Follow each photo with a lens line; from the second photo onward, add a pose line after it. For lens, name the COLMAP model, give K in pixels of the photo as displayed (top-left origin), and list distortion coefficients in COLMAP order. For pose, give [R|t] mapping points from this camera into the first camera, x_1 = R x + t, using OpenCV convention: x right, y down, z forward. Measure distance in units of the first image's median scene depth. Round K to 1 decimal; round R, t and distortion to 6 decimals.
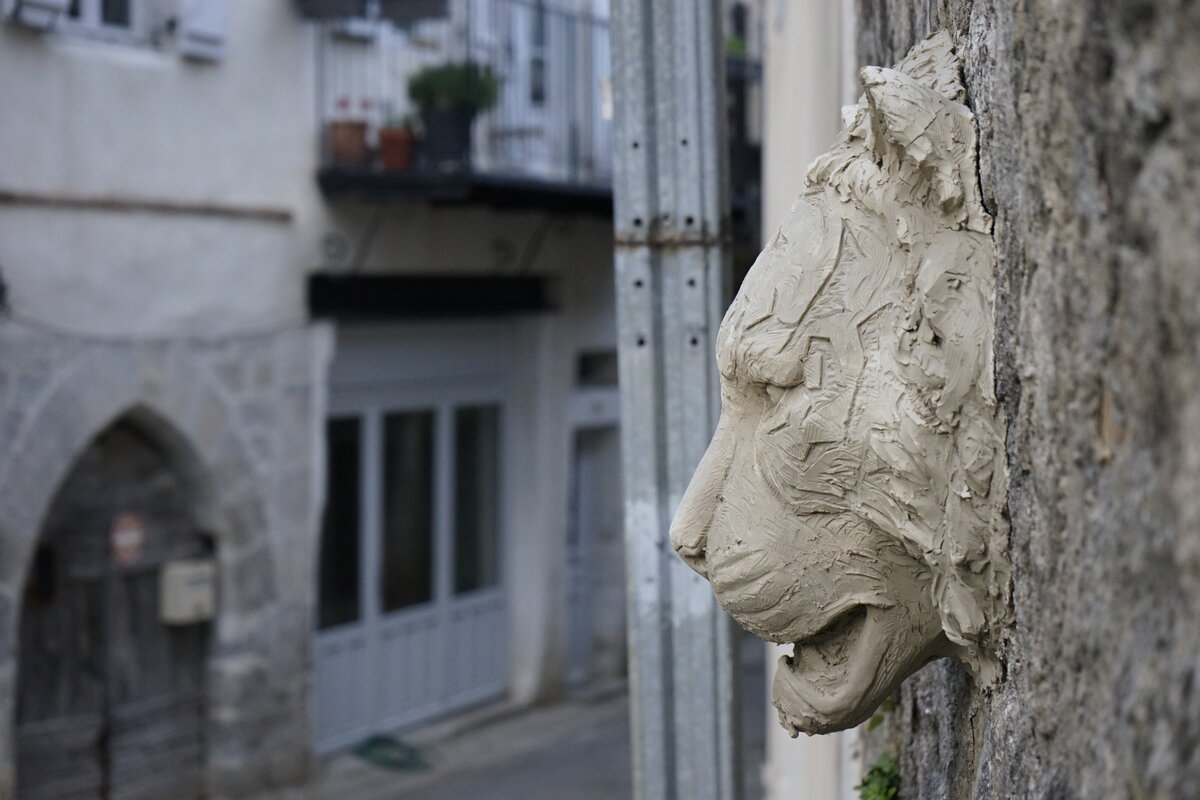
lens RADIAL K [[2463.2, 0, 601.5], [0, 2463.2, 403.9], [0, 0, 1]] dist [-0.069620, 0.356913]
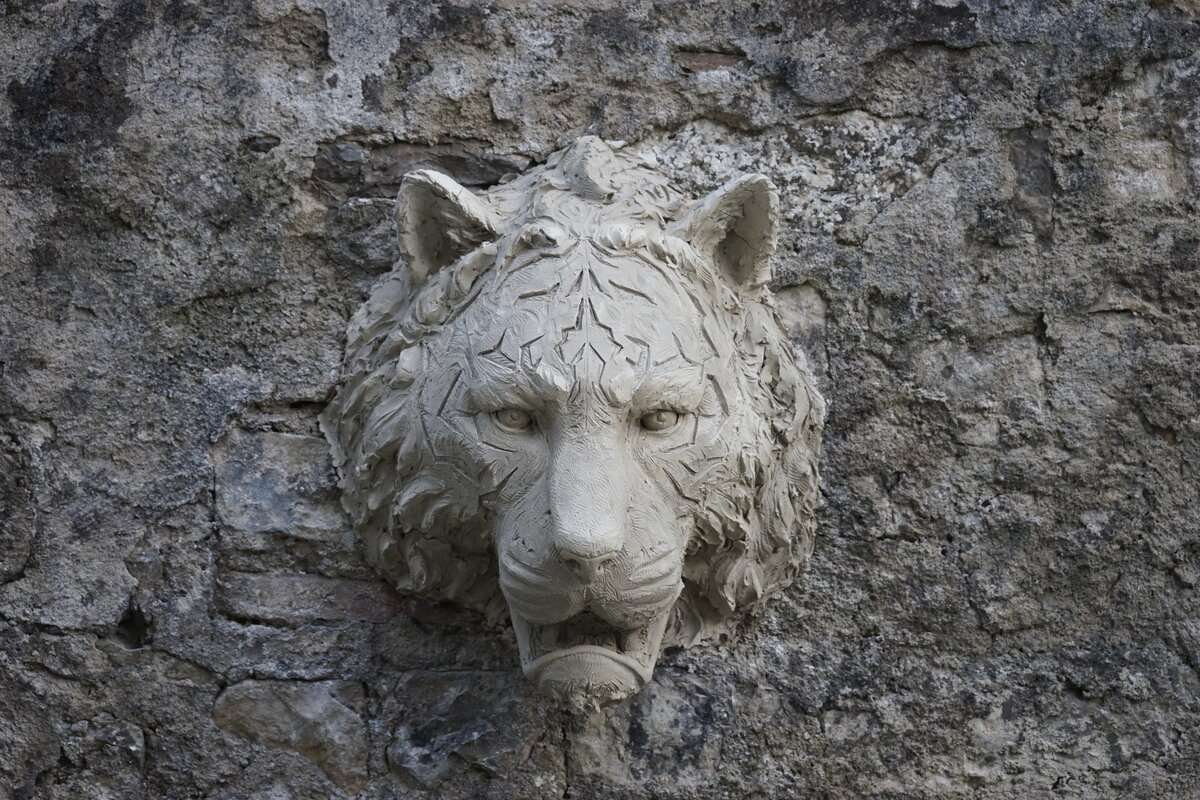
lens RADIAL K [[2438.8, 0, 597.7], [0, 2438.8, 396.8], [0, 0, 1]] dist [-0.055655, 0.318532]
pose [[-0.074807, 0.044605, 0.996200, -1.147596], [0.023861, 0.998793, -0.042930, 0.036276], [-0.996913, 0.020559, -0.075781, 1.143939]]
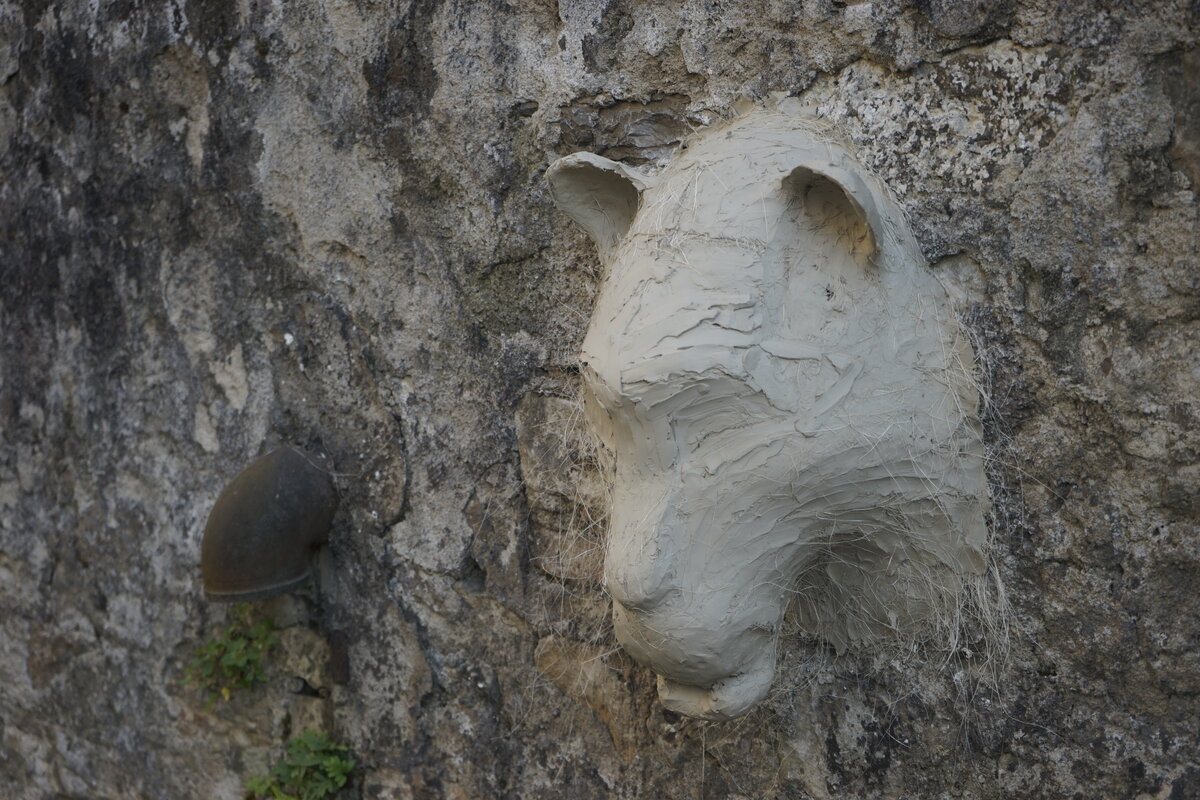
lens RADIAL K [[2414.9, 0, 602.7], [0, 2414.9, 398.5], [0, 0, 1]] dist [-0.093895, 0.556992]
pose [[0.695966, -0.111171, 0.709417, -0.736727], [0.062873, 0.993583, 0.094021, -0.125429], [-0.715317, -0.020833, 0.698490, 0.289972]]
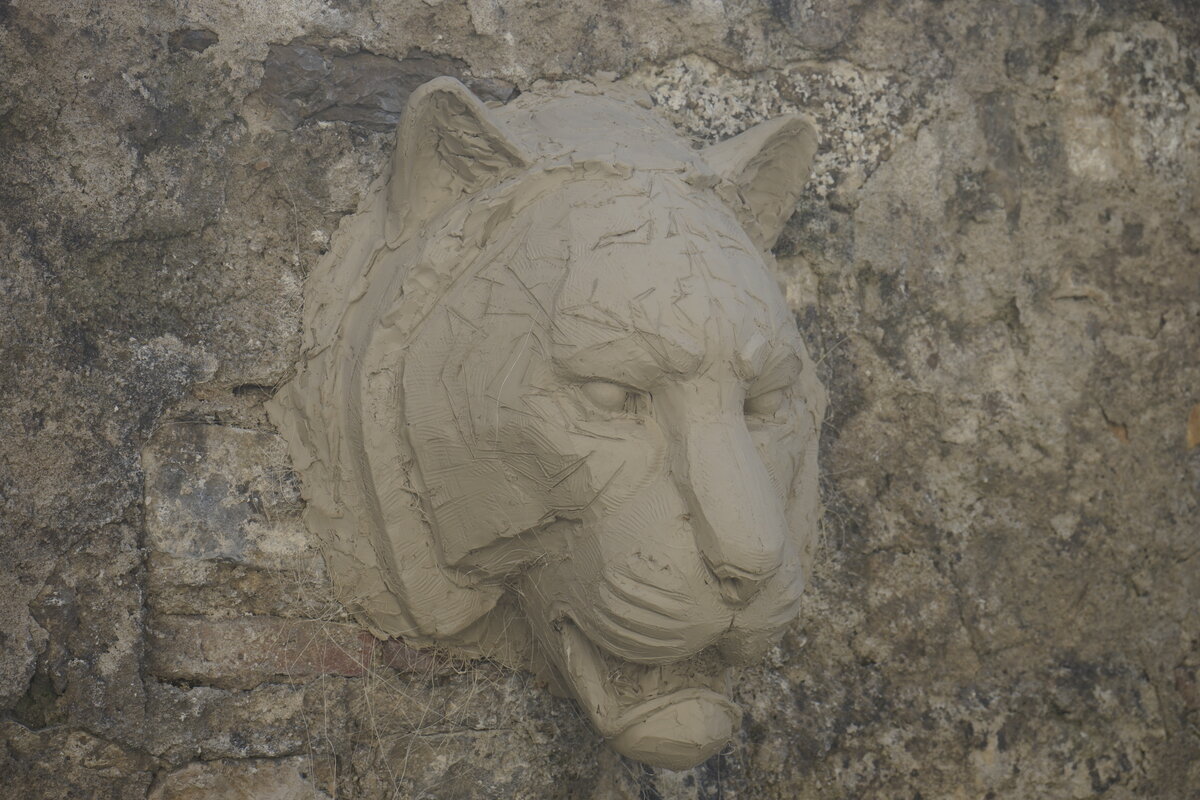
lens RADIAL K [[2362.6, 0, 600.2], [0, 2362.6, 399.2], [0, 0, 1]] dist [-0.048062, 0.124193]
pose [[-0.558077, 0.090514, 0.824837, -0.692162], [0.057808, 0.995859, -0.070168, 0.059319], [-0.827773, 0.008523, -0.560999, 1.619552]]
